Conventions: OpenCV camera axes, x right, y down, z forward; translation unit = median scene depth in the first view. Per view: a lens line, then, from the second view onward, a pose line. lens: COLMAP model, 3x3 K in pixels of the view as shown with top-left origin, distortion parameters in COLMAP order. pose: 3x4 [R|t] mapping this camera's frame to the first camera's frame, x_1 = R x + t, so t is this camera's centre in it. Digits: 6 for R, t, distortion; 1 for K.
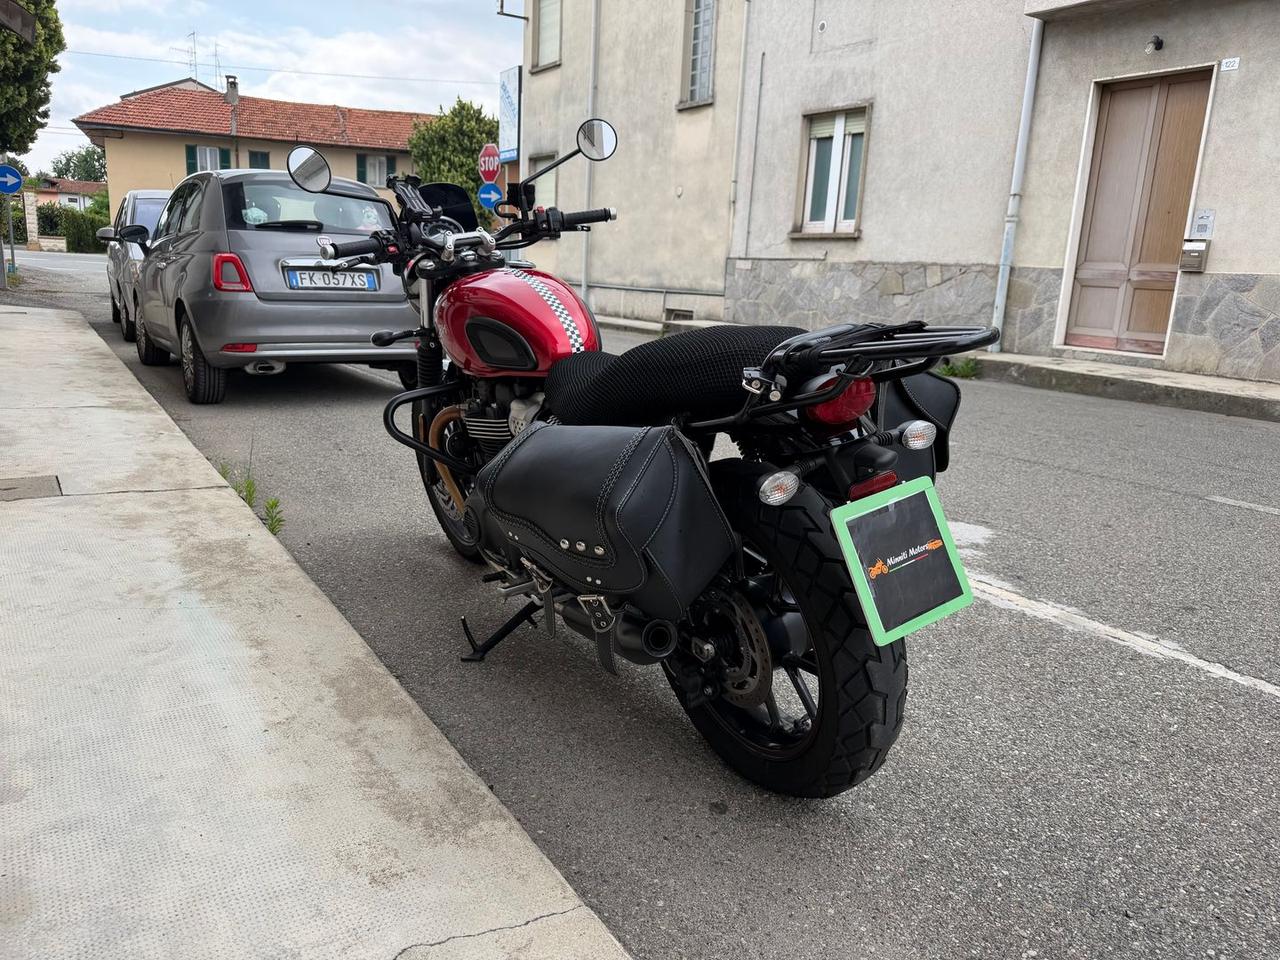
lens RADIAL K [[908.4, 0, 644.9], [0, 908.4, 475.6], [0, 0, 1]] dist [0.021896, -0.029684]
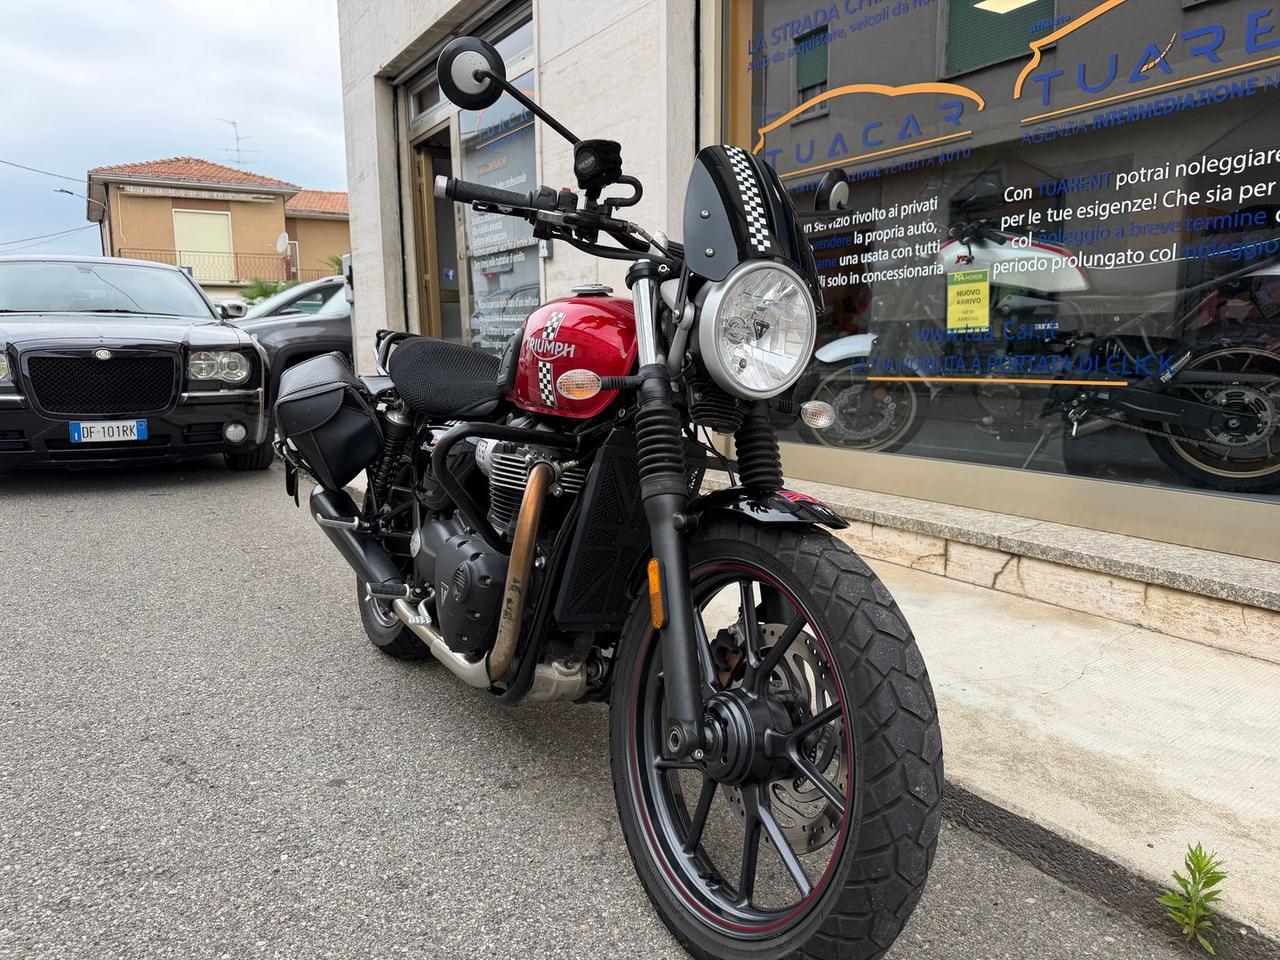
lens RADIAL K [[908.4, 0, 640.6], [0, 908.4, 478.0], [0, 0, 1]] dist [0.021896, -0.029684]
pose [[-0.998707, -0.046707, 0.020048, -0.173205], [-0.036299, 0.931508, 0.361906, -0.311832], [-0.035579, 0.360710, -0.931999, 1.513611]]
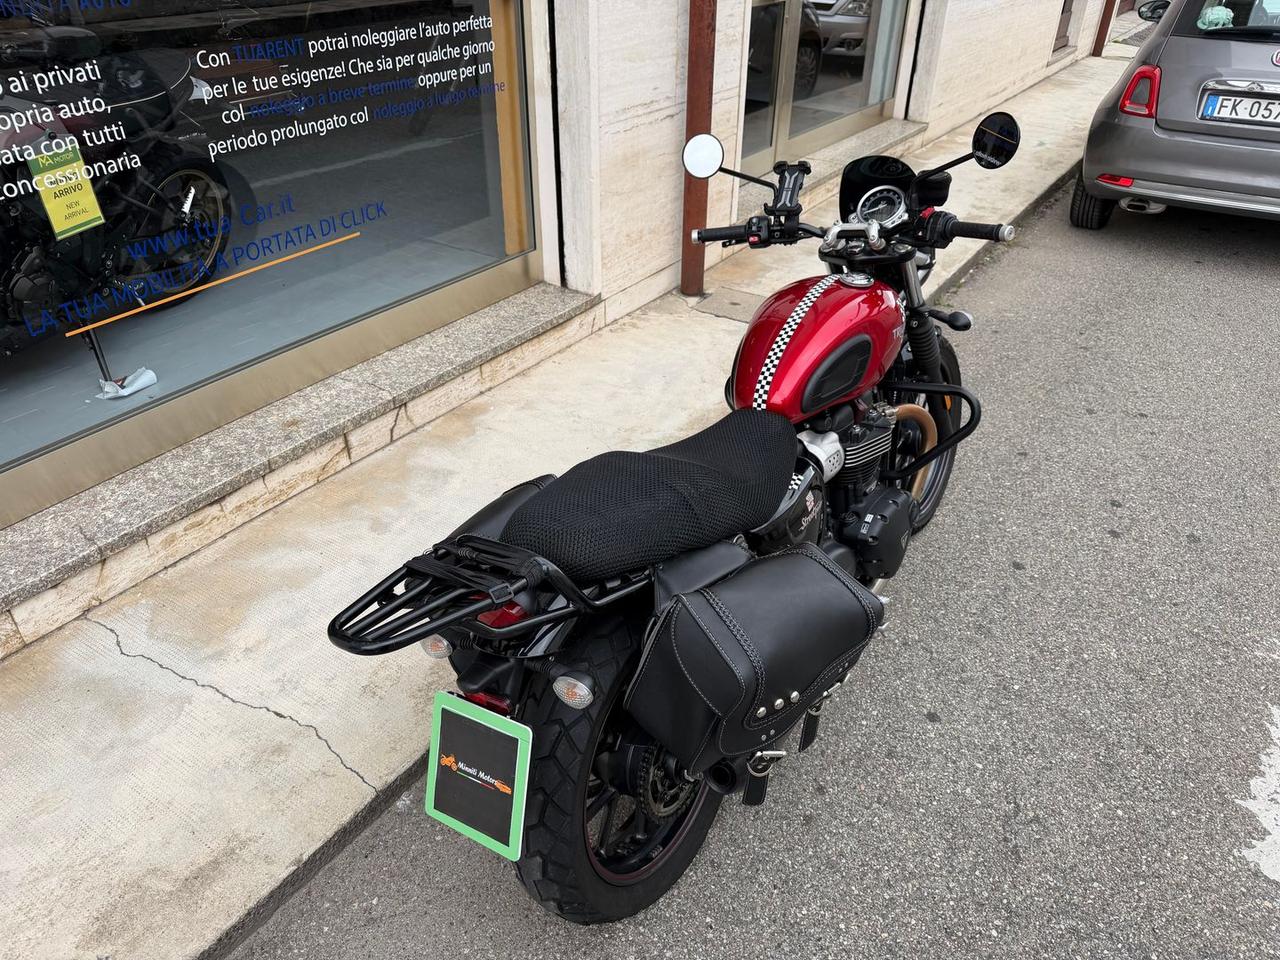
lens RADIAL K [[908.4, 0, 647.1], [0, 908.4, 480.7], [0, 0, 1]] dist [0.021896, -0.029684]
pose [[0.381471, 0.463655, -0.799690, 0.527446], [-0.195785, 0.886008, 0.420307, -0.346799], [0.903409, -0.003768, 0.428763, 0.372475]]
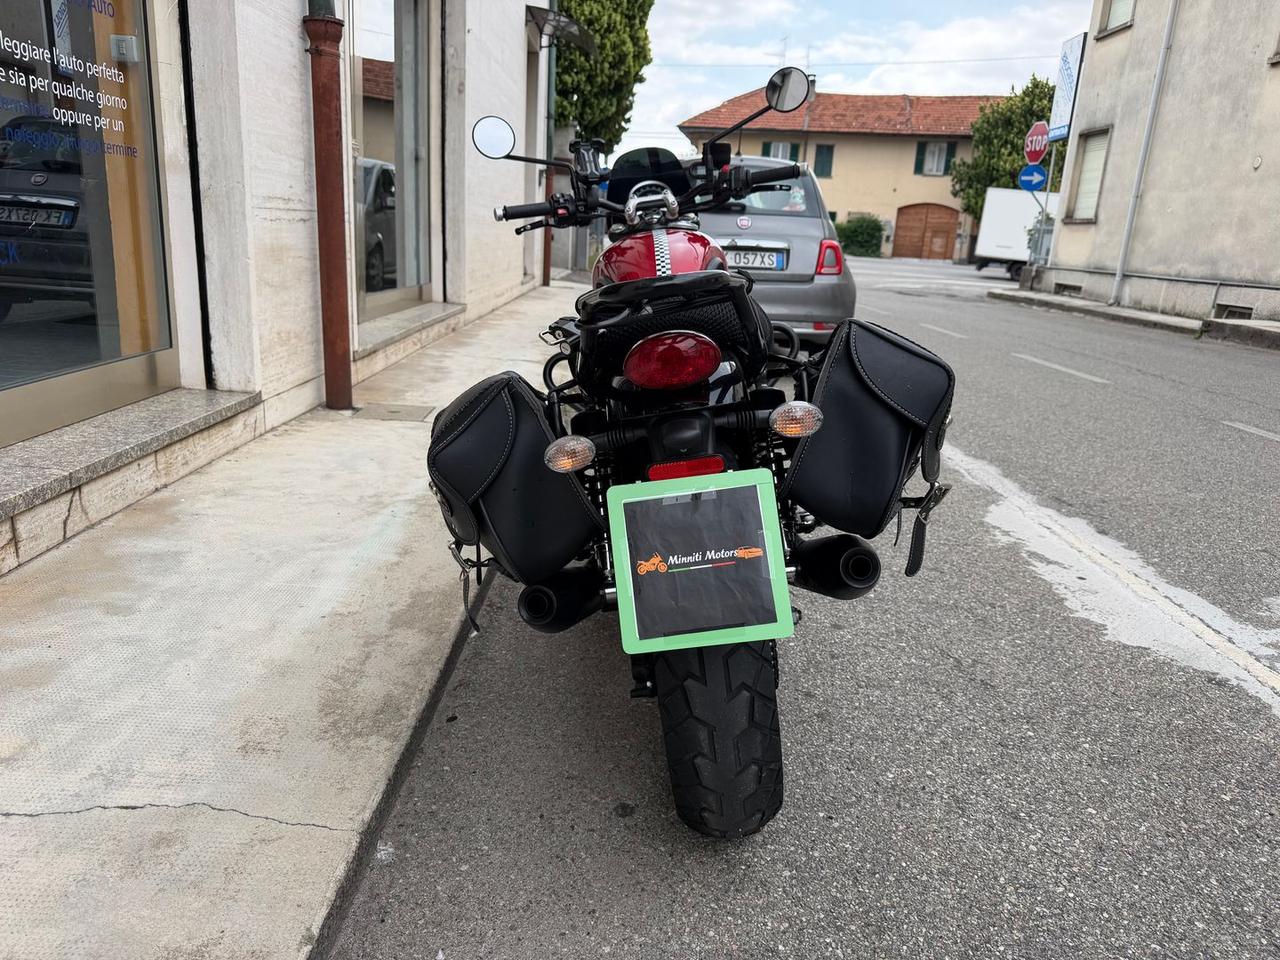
lens RADIAL K [[908.4, 0, 646.8], [0, 908.4, 477.0], [0, 0, 1]] dist [0.021896, -0.029684]
pose [[0.835008, 0.142081, -0.531577, 0.340324], [-0.135724, 0.989420, 0.051257, -0.009653], [0.533235, 0.029348, 0.845458, 0.144456]]
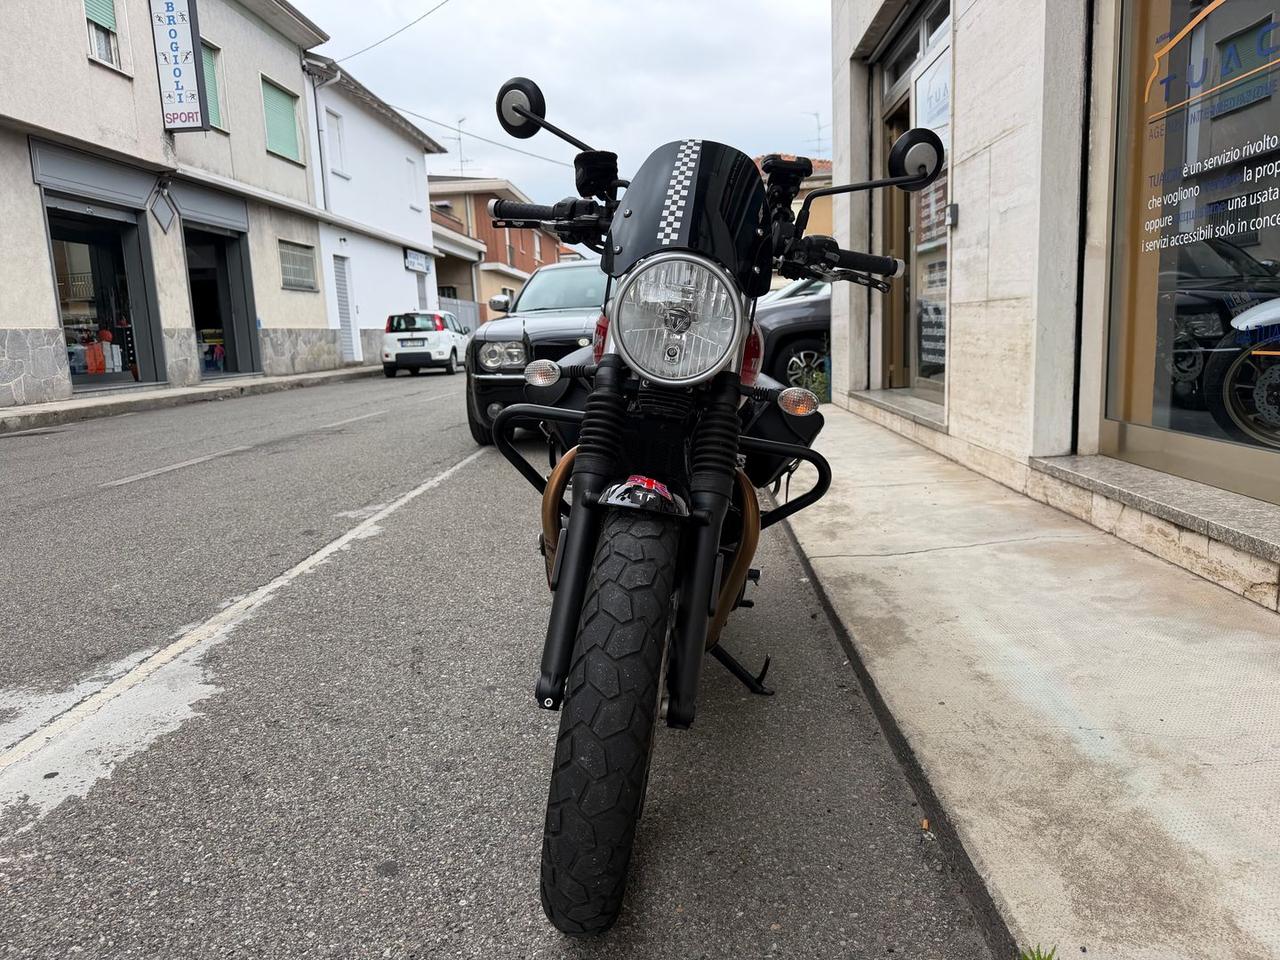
lens RADIAL K [[908.4, 0, 638.9], [0, 908.4, 477.0], [0, 0, 1]] dist [0.021896, -0.029684]
pose [[-0.802223, -0.111336, 0.586552, -0.529499], [0.132499, 0.924756, 0.356749, -0.313791], [-0.582137, 0.363909, -0.727109, 1.434879]]
